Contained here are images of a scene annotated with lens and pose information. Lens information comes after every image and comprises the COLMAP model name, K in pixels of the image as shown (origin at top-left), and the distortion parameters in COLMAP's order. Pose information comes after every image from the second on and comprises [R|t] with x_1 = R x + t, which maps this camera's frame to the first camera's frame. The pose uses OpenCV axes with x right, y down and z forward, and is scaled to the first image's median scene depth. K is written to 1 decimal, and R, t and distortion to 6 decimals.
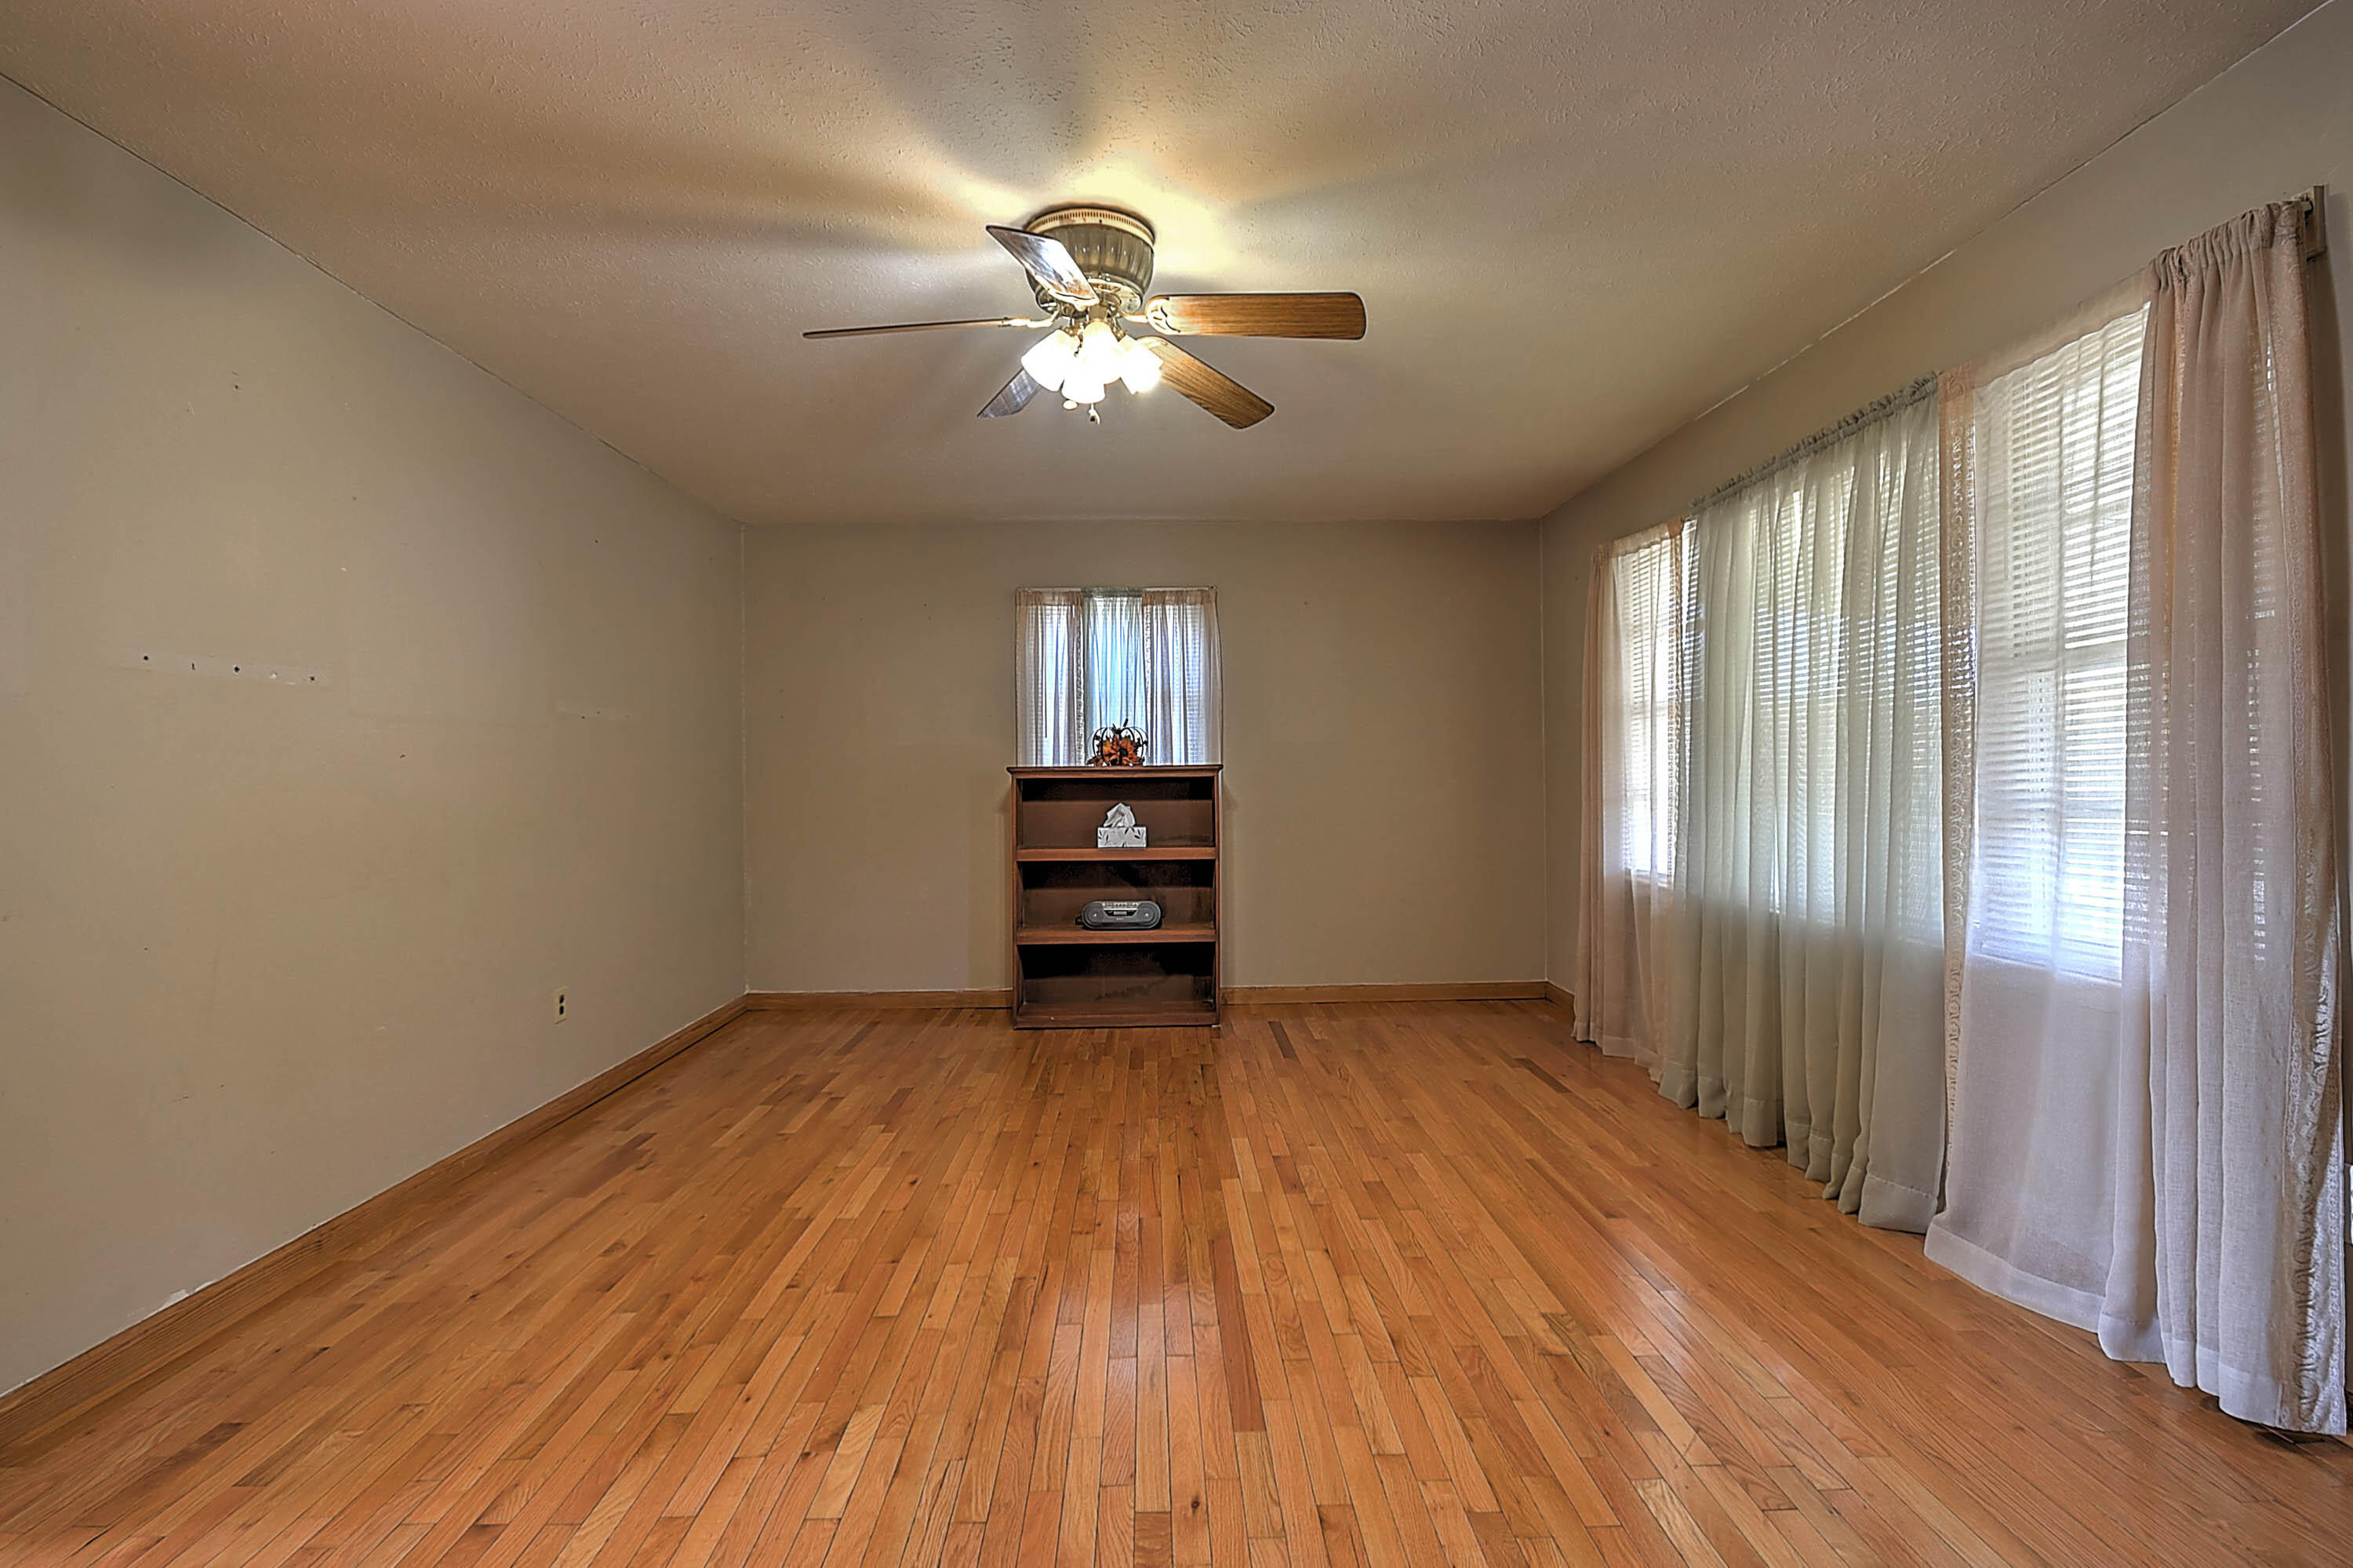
lens RADIAL K [[1027.0, 0, 1164.6], [0, 1027.0, 801.0], [0, 0, 1]] dist [0.011830, -0.009529]
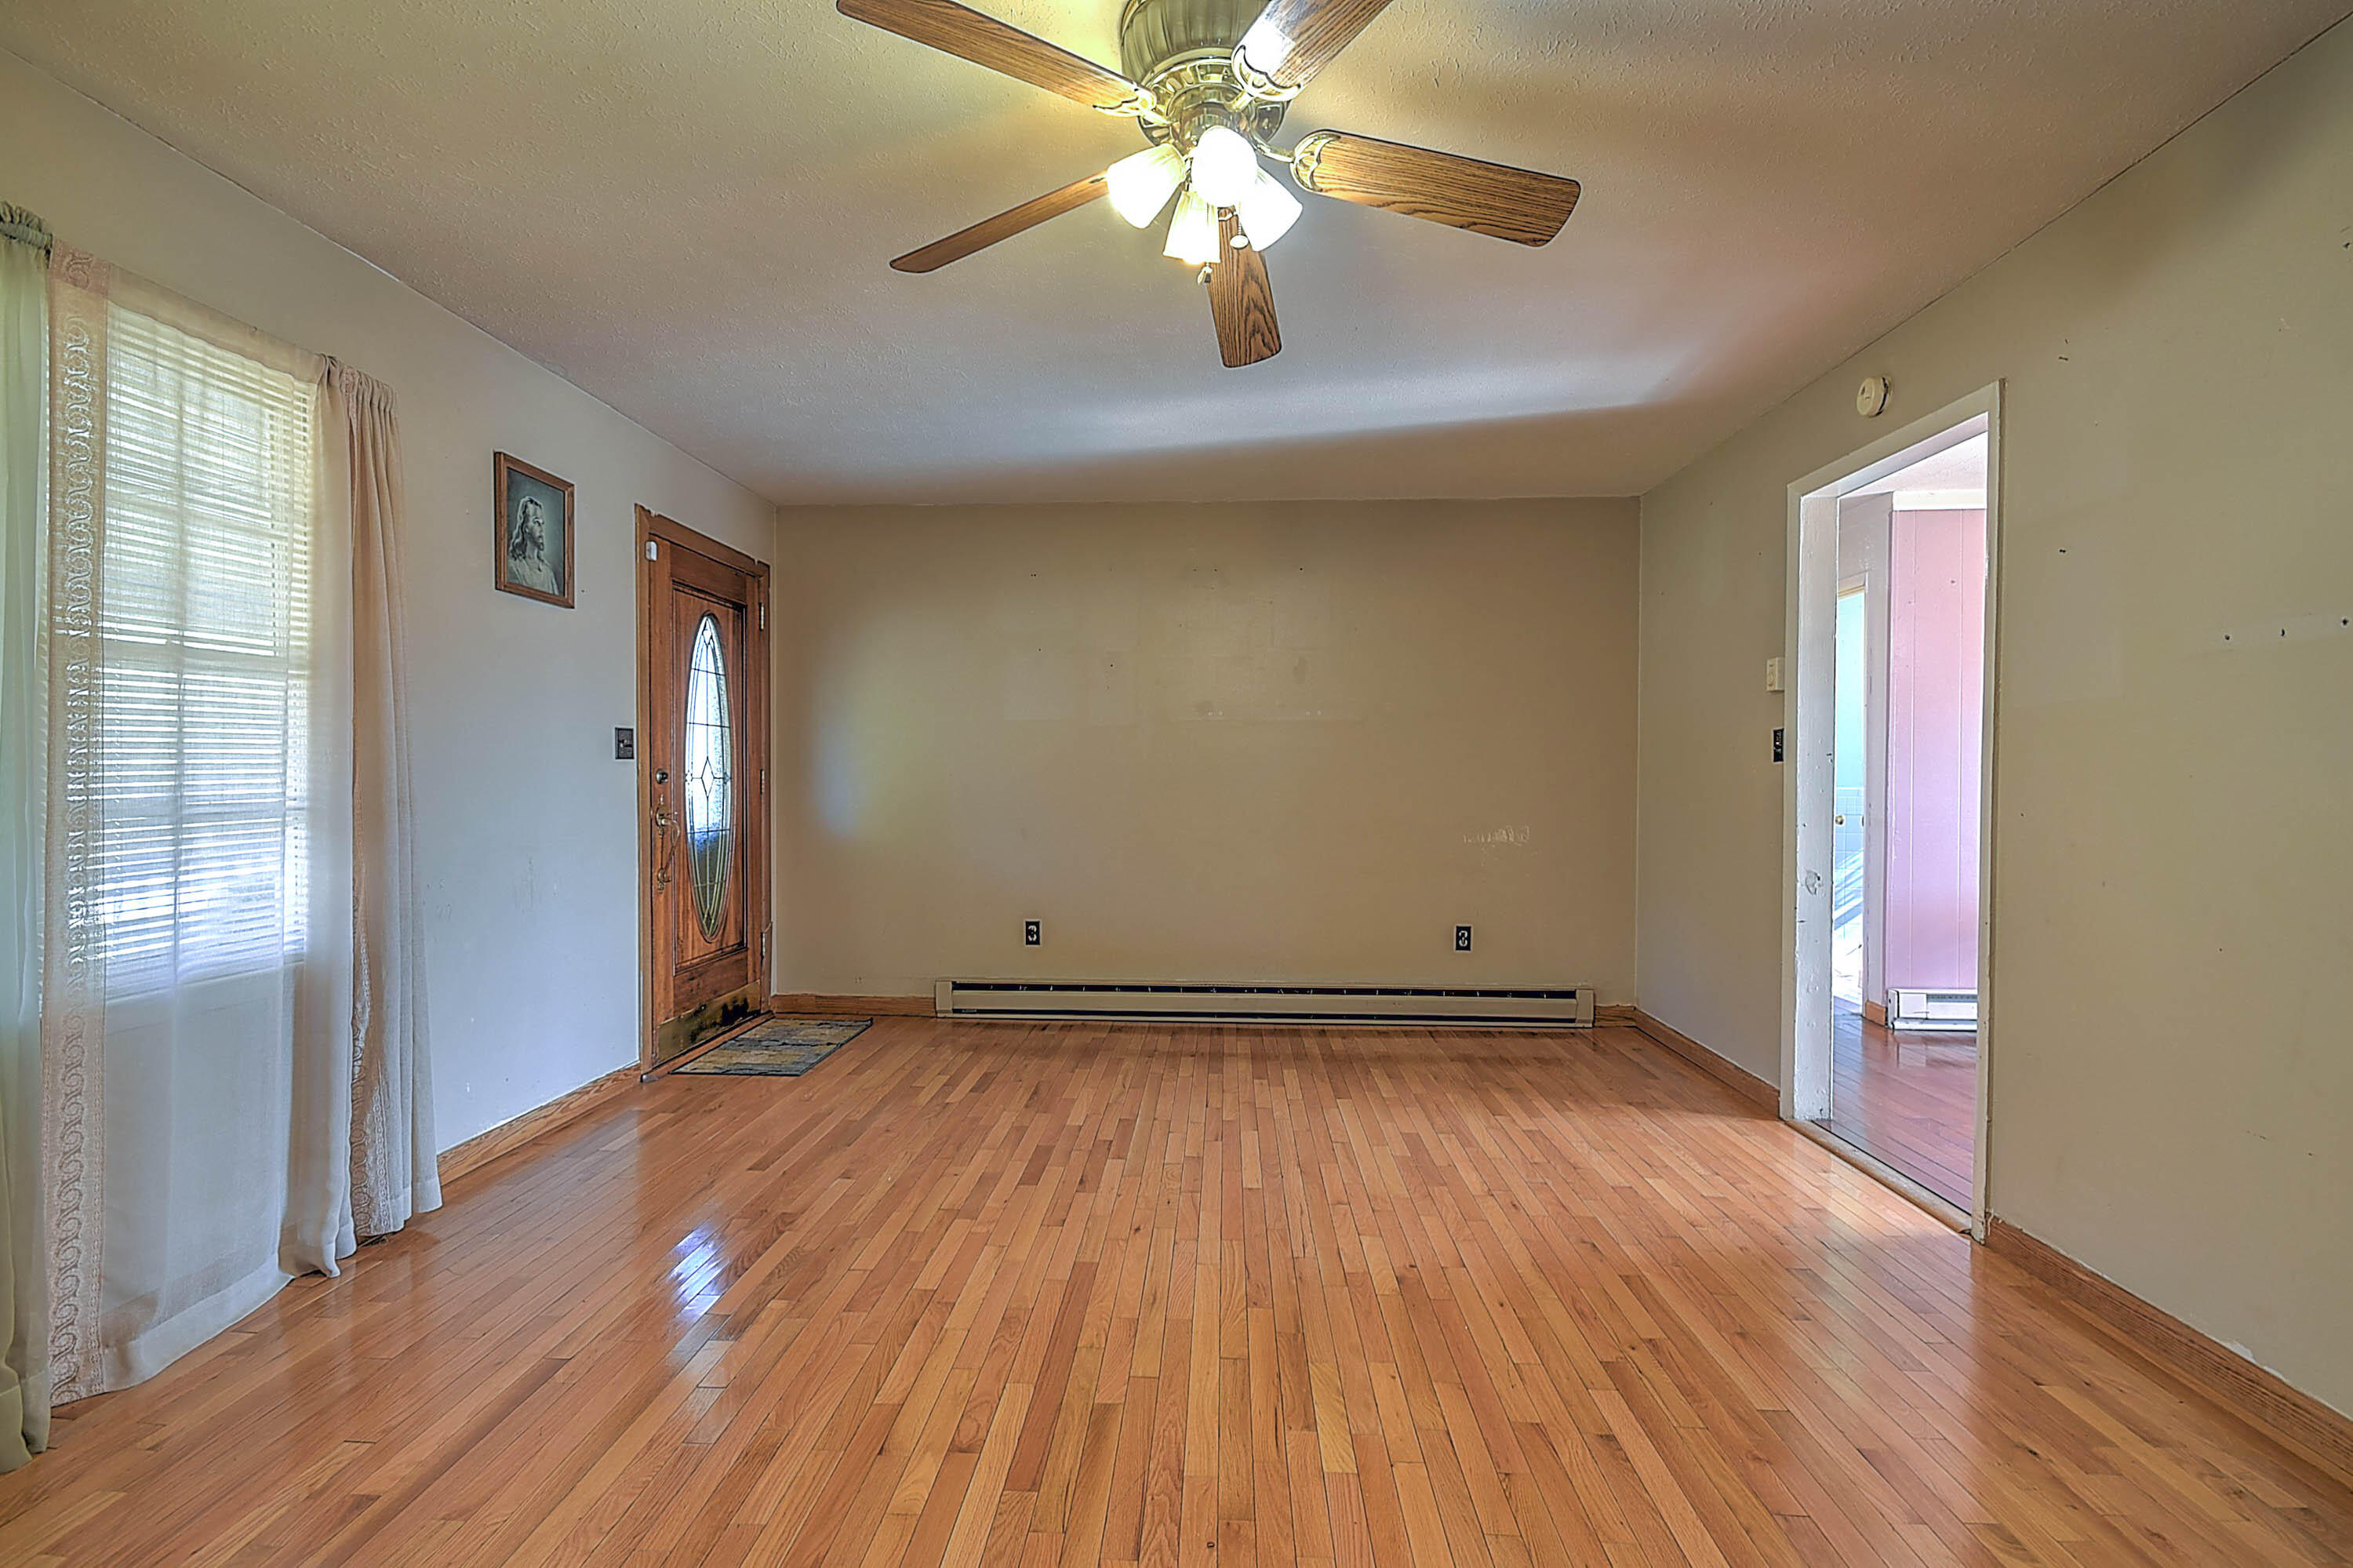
lens RADIAL K [[1027.0, 0, 1185.4], [0, 1027.0, 783.7], [0, 0, 1]] dist [0.011830, -0.009529]
pose [[-0.998249, 0.006800, 0.058753, -0.095295], [0.008346, 0.999625, 0.026096, -0.033130], [-0.058554, 0.026541, -0.997931, 1.720943]]
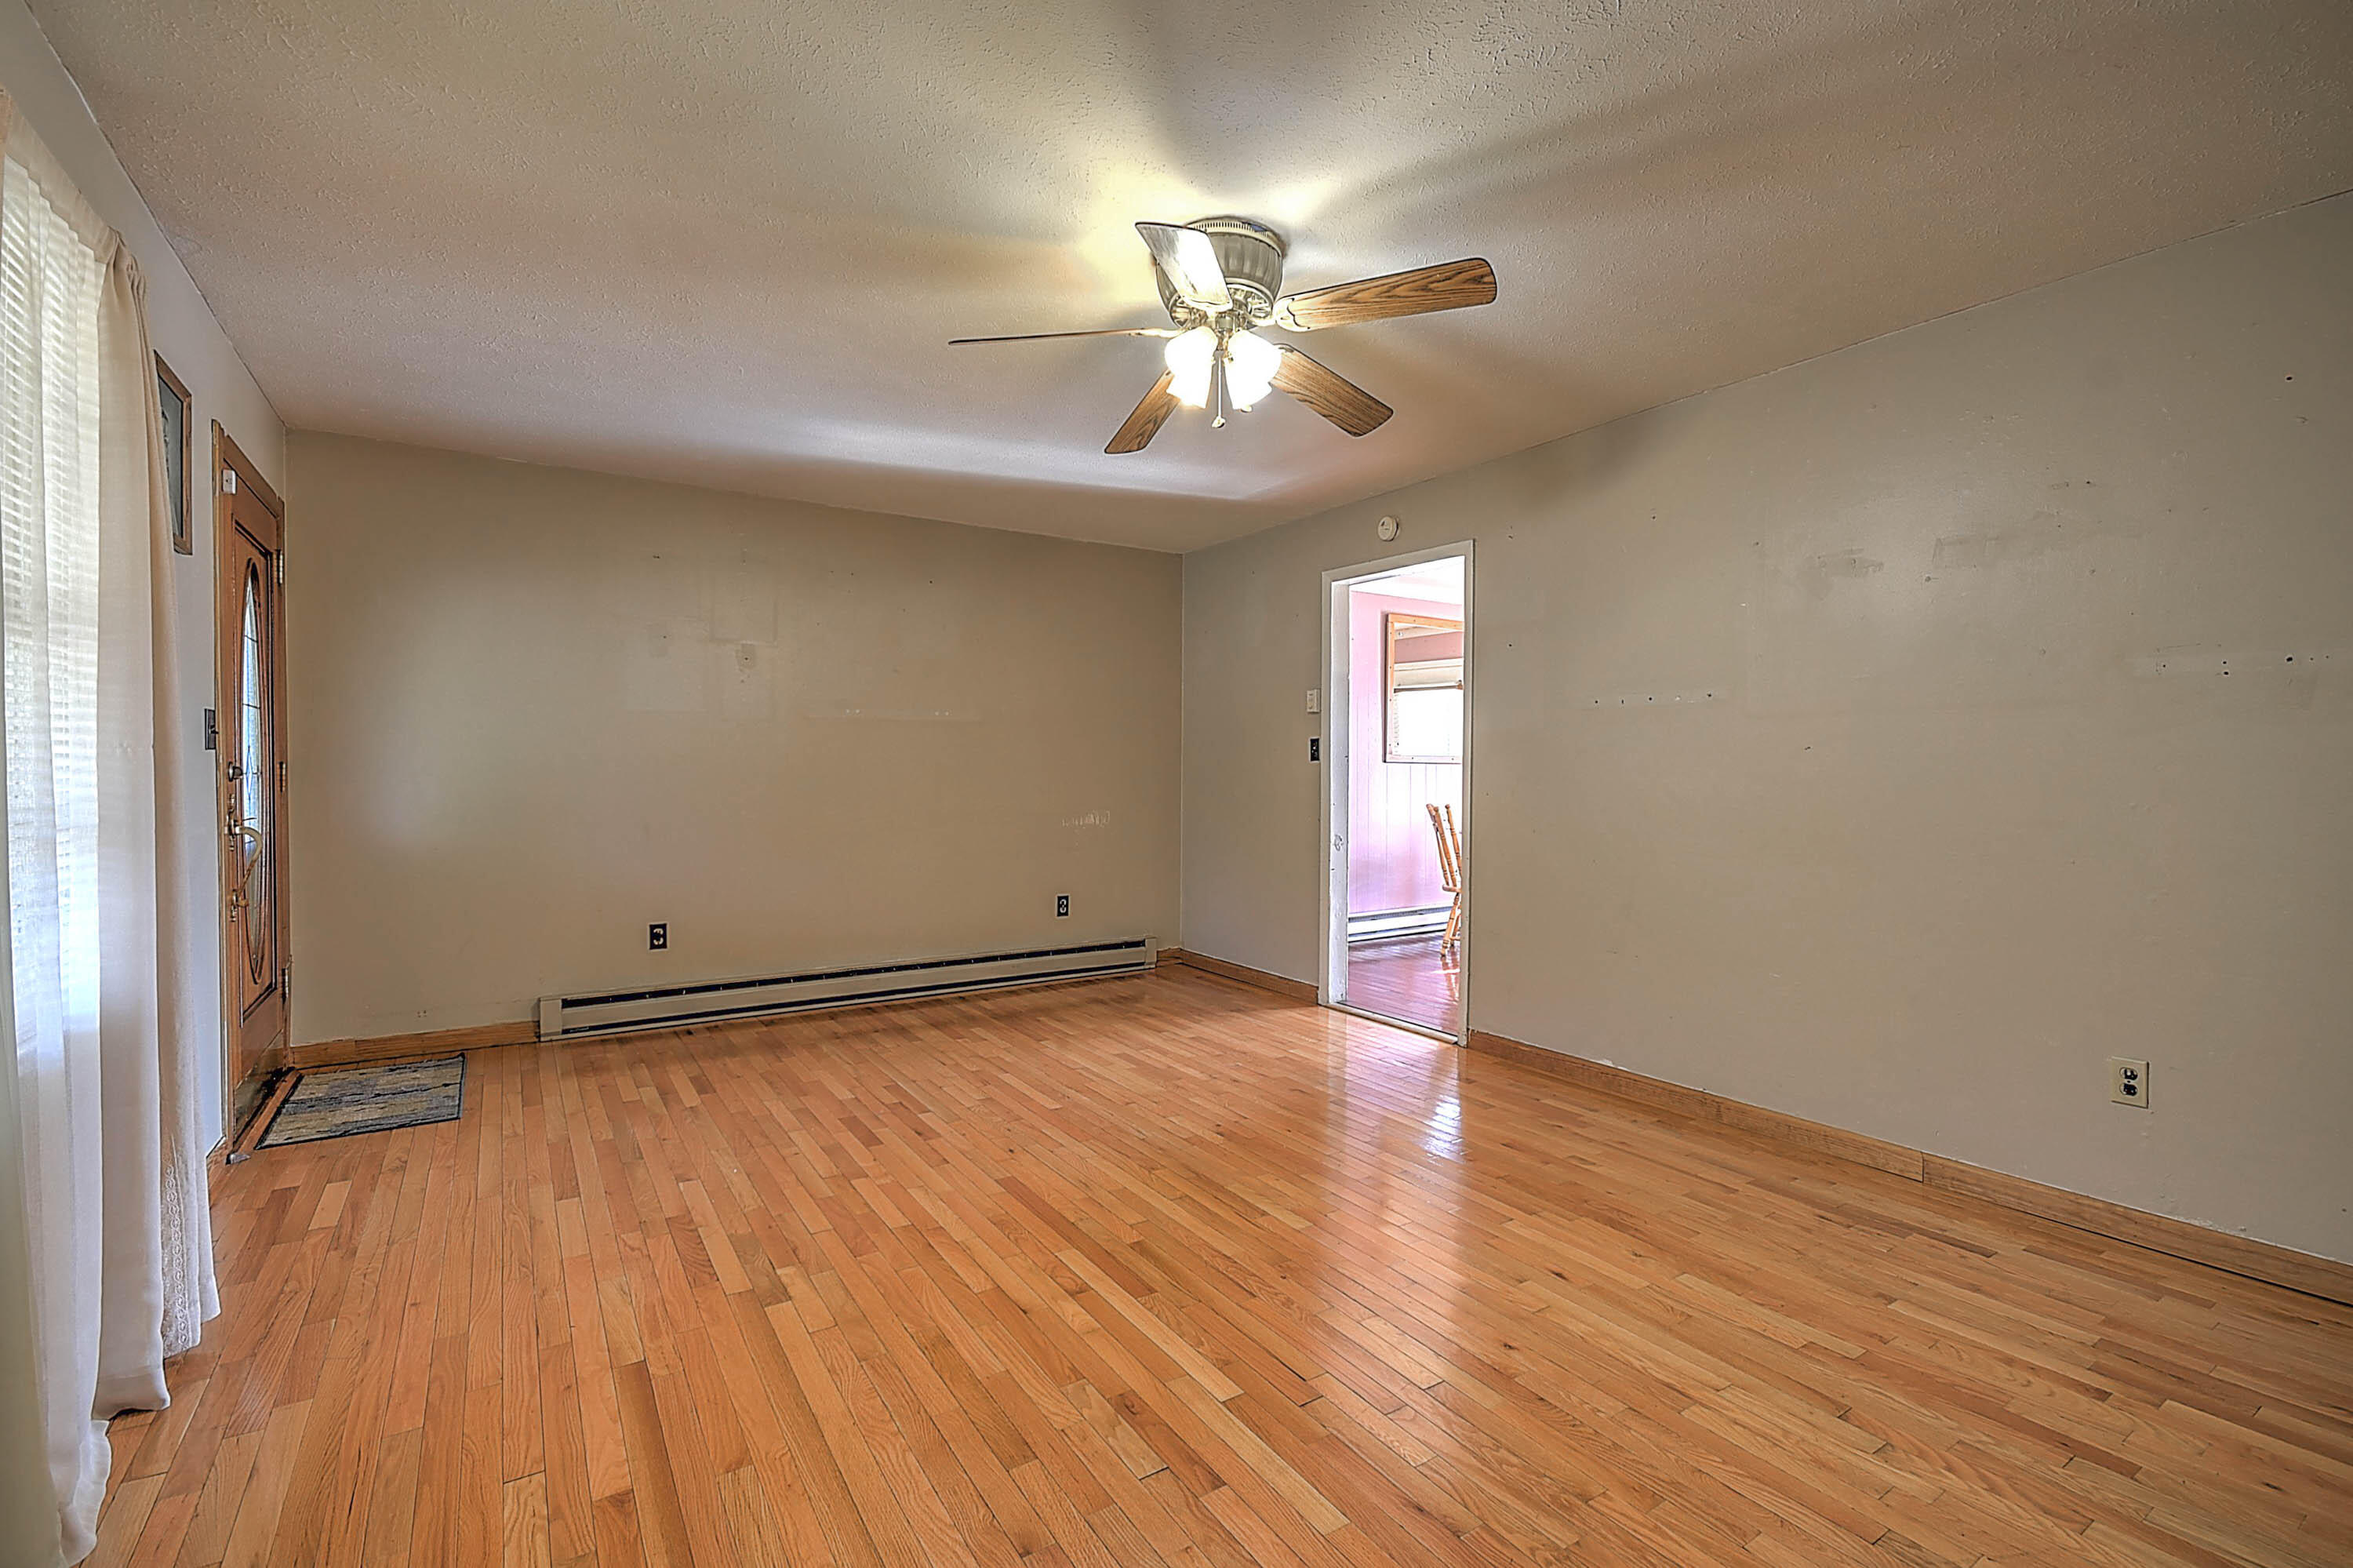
lens RADIAL K [[1027.0, 0, 1189.5], [0, 1027.0, 776.7], [0, 0, 1]] dist [0.011830, -0.009529]
pose [[-0.837076, 0.010114, -0.546993, 0.530088], [-0.006688, 0.999565, 0.028717, -0.046177], [0.547045, 0.027697, -0.836645, 1.849307]]
